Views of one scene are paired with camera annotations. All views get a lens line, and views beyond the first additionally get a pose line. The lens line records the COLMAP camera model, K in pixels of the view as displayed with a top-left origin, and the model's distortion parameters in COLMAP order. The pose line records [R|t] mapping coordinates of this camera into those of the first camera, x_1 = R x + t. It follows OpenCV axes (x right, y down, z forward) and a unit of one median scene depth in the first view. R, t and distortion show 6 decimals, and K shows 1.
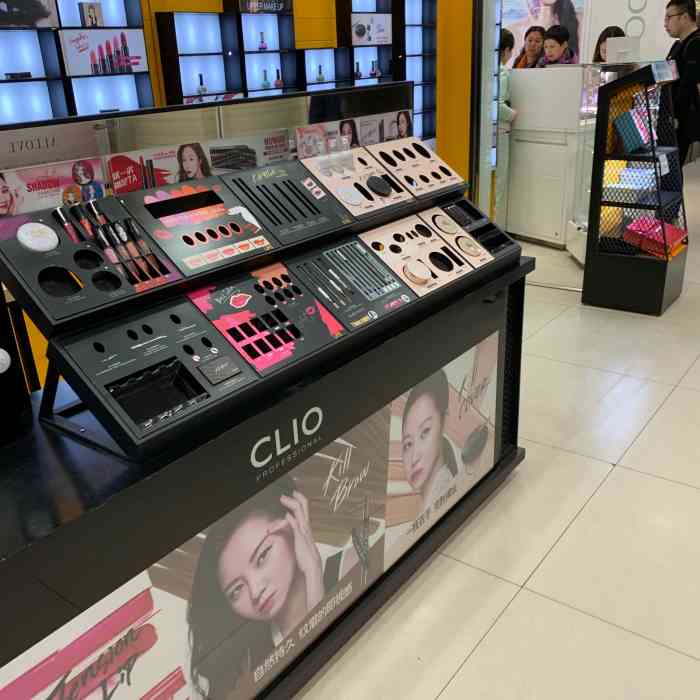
lens RADIAL K [[718.3, 0, 350.0], [0, 718.3, 350.0], [0, 0, 1]] dist [0.128390, -0.288171]
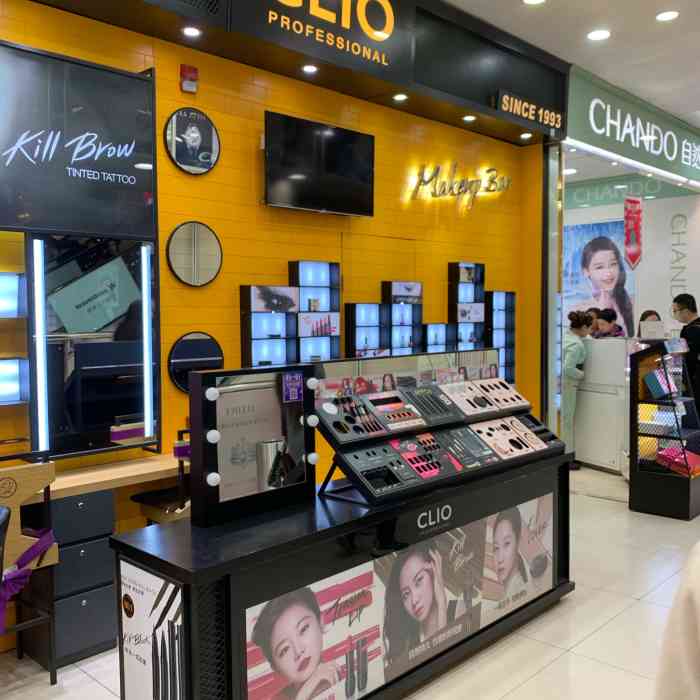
lens RADIAL K [[718.3, 0, 350.0], [0, 718.3, 350.0], [0, 0, 1]] dist [0.128390, -0.288171]
pose [[0.992266, 0.038736, -0.117934, -0.071691], [-0.075390, 0.942828, -0.324641, 0.251193], [0.098616, 0.331021, 0.938456, -0.734956]]
